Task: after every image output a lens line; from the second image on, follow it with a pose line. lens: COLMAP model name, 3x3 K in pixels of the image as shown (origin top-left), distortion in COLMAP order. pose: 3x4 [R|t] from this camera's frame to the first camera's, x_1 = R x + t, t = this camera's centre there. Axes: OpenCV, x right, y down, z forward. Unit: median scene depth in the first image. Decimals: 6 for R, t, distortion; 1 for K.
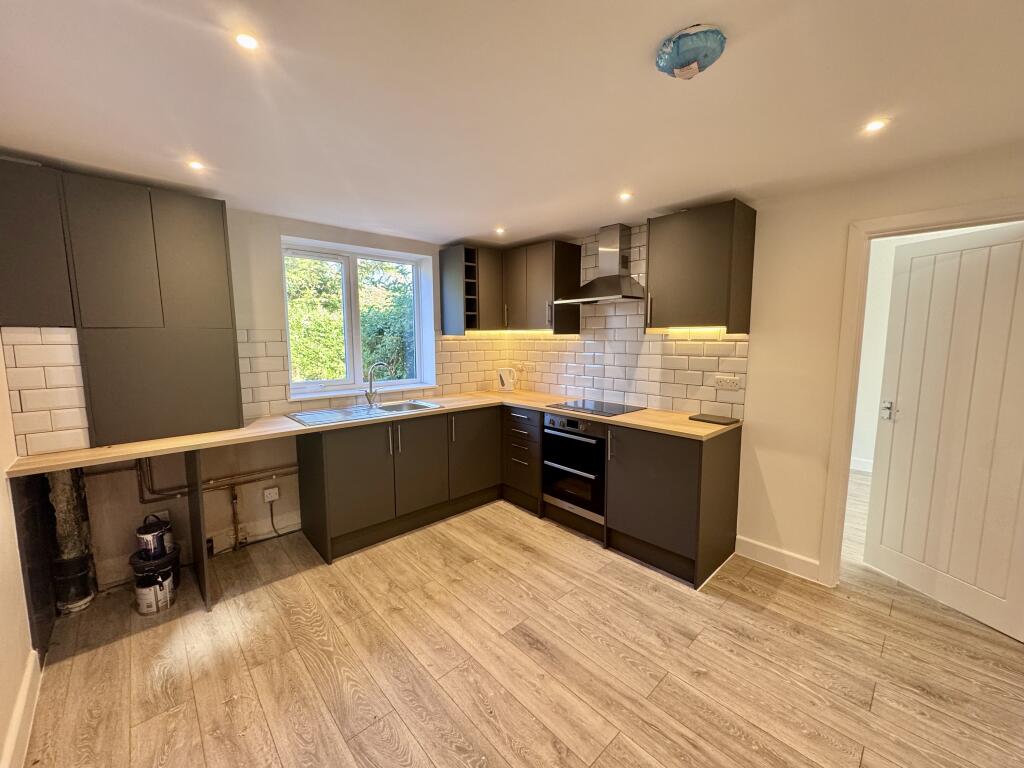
lens RADIAL K [[406.2, 0, 512.0], [0, 406.2, 384.0], [0, 0, 1]] dist [-0.001879, -0.000696]
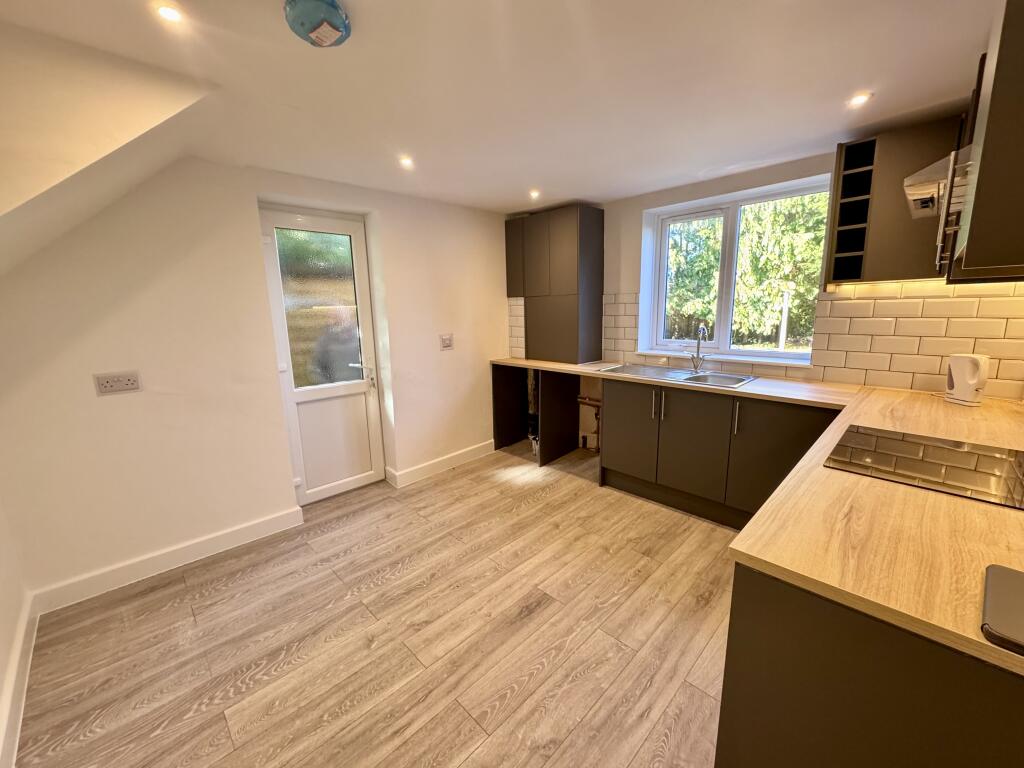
lens RADIAL K [[406.2, 0, 512.0], [0, 406.2, 384.0], [0, 0, 1]] dist [-0.001879, -0.000696]
pose [[0.029038, 0.191519, -0.981059, 0.799195], [-0.094403, 0.977612, 0.188052, -0.076731], [0.995111, 0.087154, 0.046468, 0.744131]]
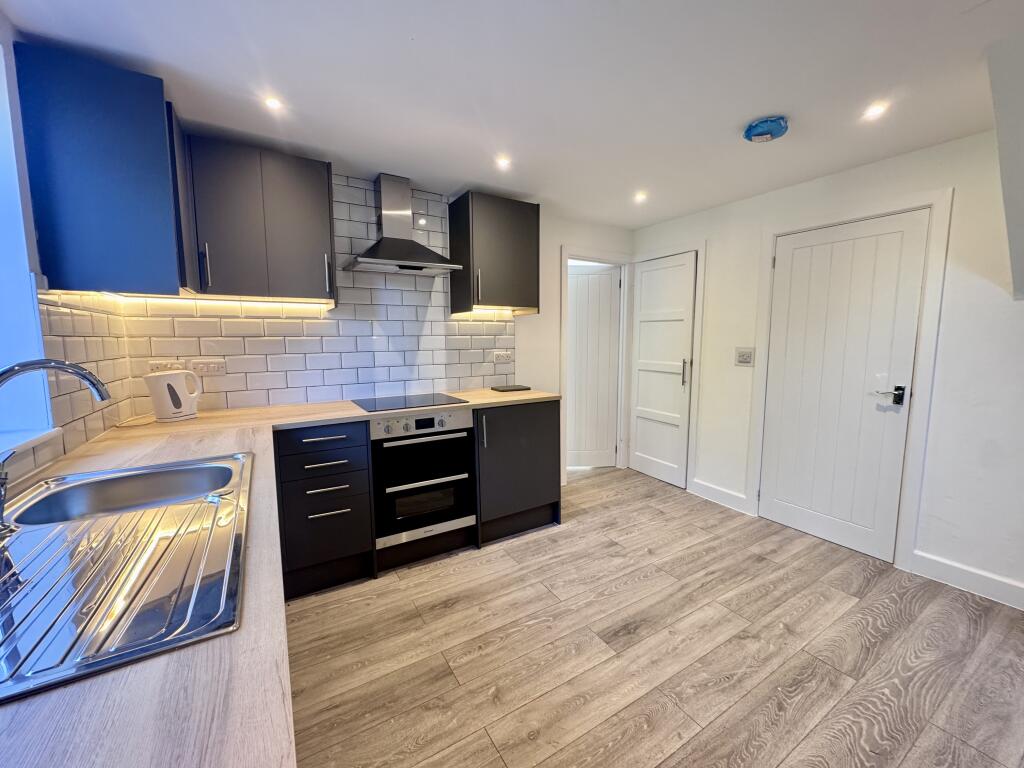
lens RADIAL K [[406.2, 0, 512.0], [0, 406.2, 384.0], [0, 0, 1]] dist [-0.001879, -0.000696]
pose [[0.201769, -0.108400, 0.973416, -0.727524], [0.121729, 0.988926, 0.084895, -0.027407], [-0.971839, 0.101364, 0.212730, 0.862760]]
